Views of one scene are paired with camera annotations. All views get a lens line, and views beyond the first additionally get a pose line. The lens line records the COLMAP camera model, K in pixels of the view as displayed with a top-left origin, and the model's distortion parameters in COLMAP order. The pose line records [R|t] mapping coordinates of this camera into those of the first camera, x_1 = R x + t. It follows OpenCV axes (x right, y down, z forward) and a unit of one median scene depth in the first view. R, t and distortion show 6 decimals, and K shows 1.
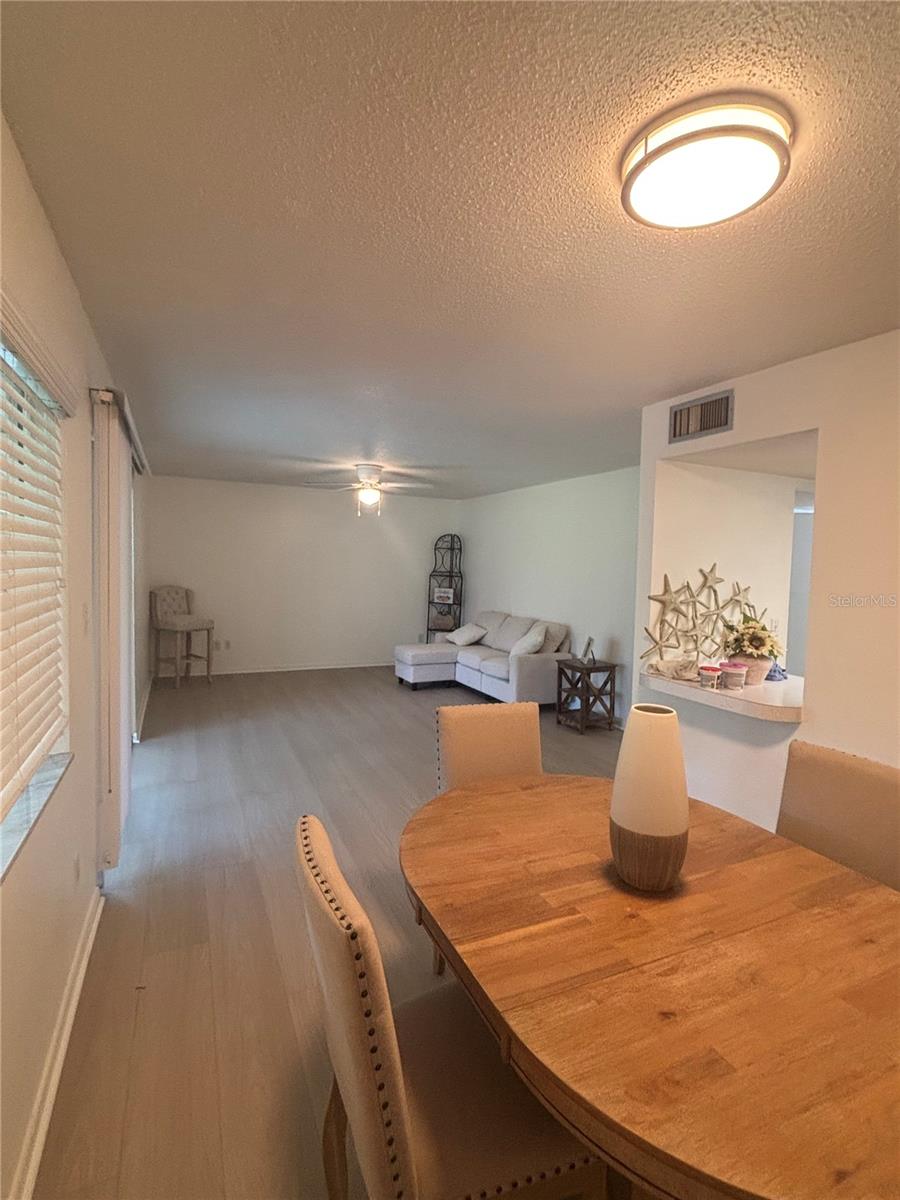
lens RADIAL K [[553.2, 0, 450.0], [0, 553.2, 600.0], [0, 0, 1]] dist [0.000674, -0.000015]
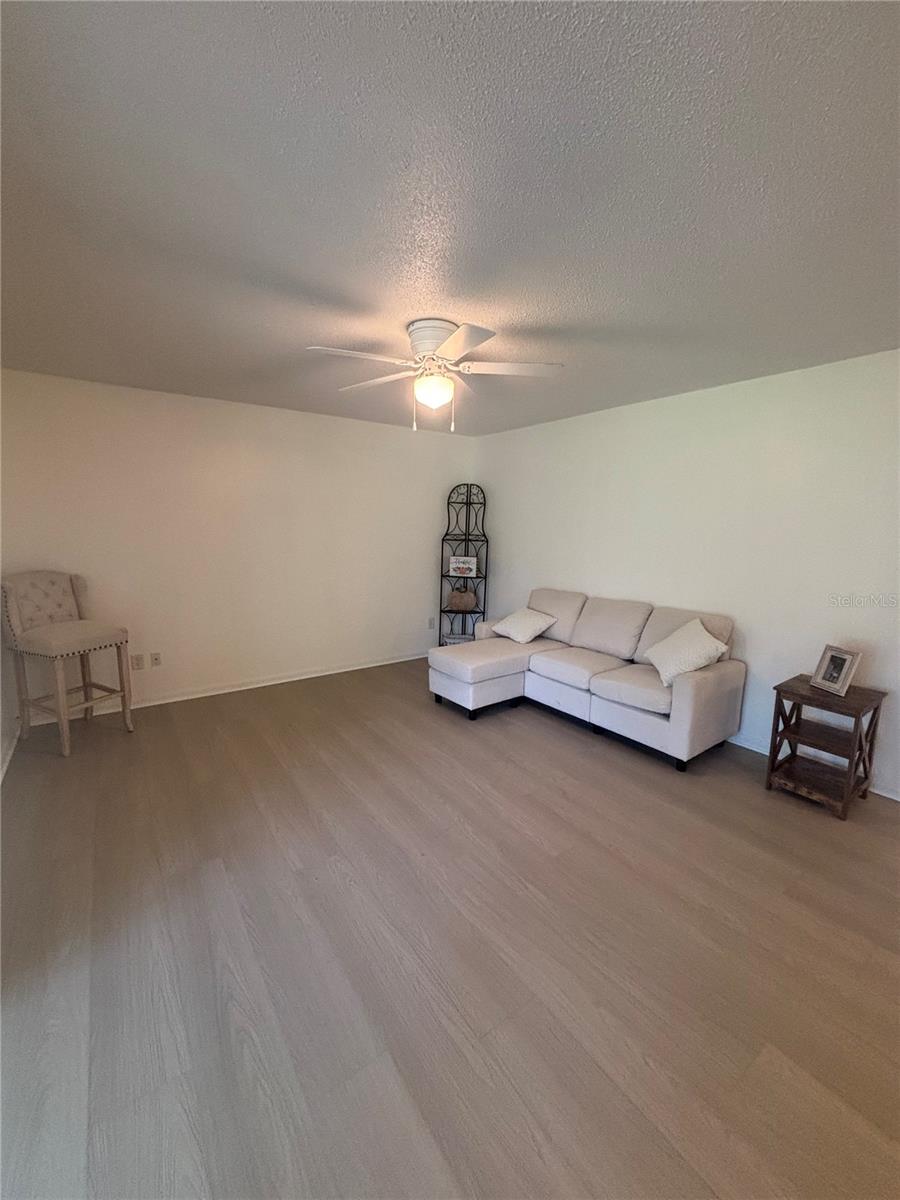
lens RADIAL K [[488.3, 0, 450.0], [0, 488.3, 600.0], [0, 0, 1]] dist [0.001037, 0.000236]
pose [[0.984885, -0.043692, 0.167609, -0.169103], [0.028592, 0.995398, 0.091467, -0.028737], [-0.170834, -0.085292, 0.981601, 0.419851]]
